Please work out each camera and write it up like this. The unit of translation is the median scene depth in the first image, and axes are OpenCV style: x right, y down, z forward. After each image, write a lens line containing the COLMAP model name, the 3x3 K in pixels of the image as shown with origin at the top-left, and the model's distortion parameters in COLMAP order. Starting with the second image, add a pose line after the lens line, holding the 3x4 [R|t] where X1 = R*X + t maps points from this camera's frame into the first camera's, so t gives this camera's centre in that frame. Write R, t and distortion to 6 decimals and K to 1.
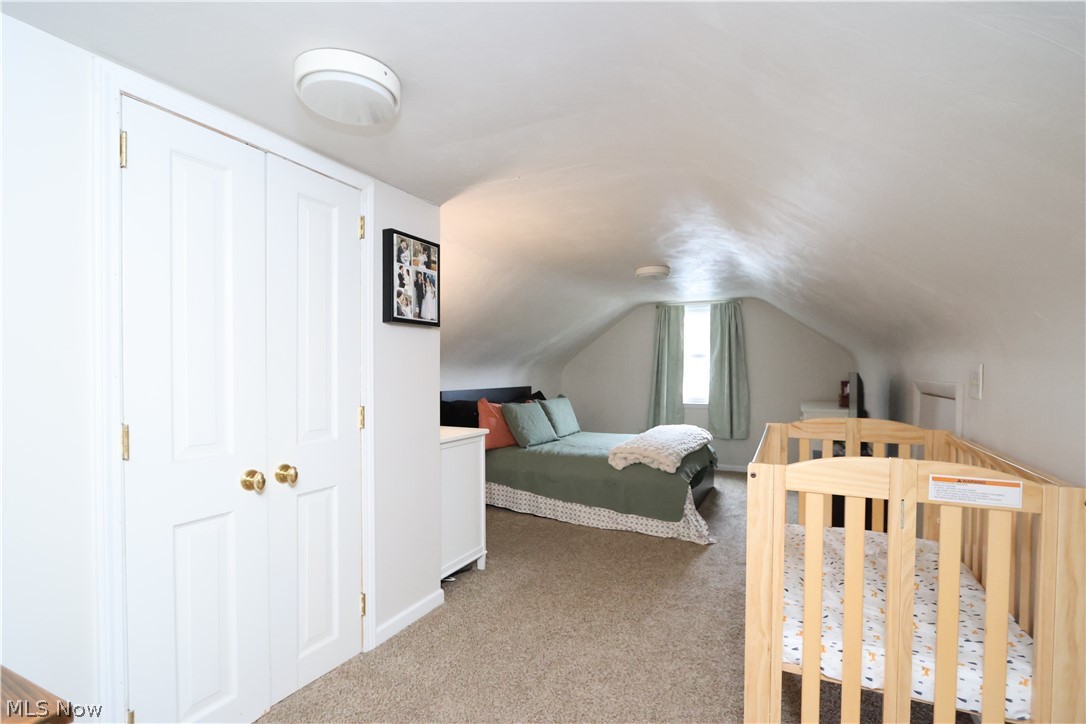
lens RADIAL K [[503.7, 0, 547.7], [0, 503.7, 367.6], [0, 0, 1]] dist [-0.017453, 0.003080]
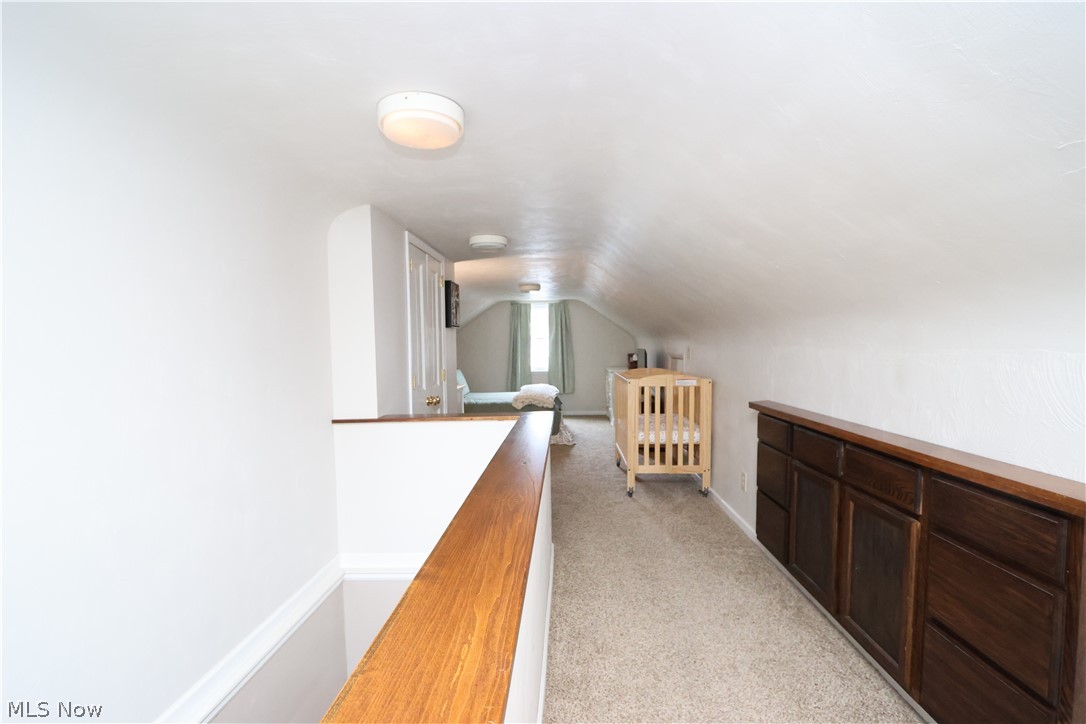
lens RADIAL K [[503.7, 0, 541.1], [0, 503.7, 361.7], [0, 0, 1]] dist [-0.017453, 0.003080]
pose [[0.919753, -0.028046, 0.391495, -0.289440], [0.015260, 0.999245, 0.035734, -0.008920], [-0.392202, -0.026893, 0.919486, -0.365081]]
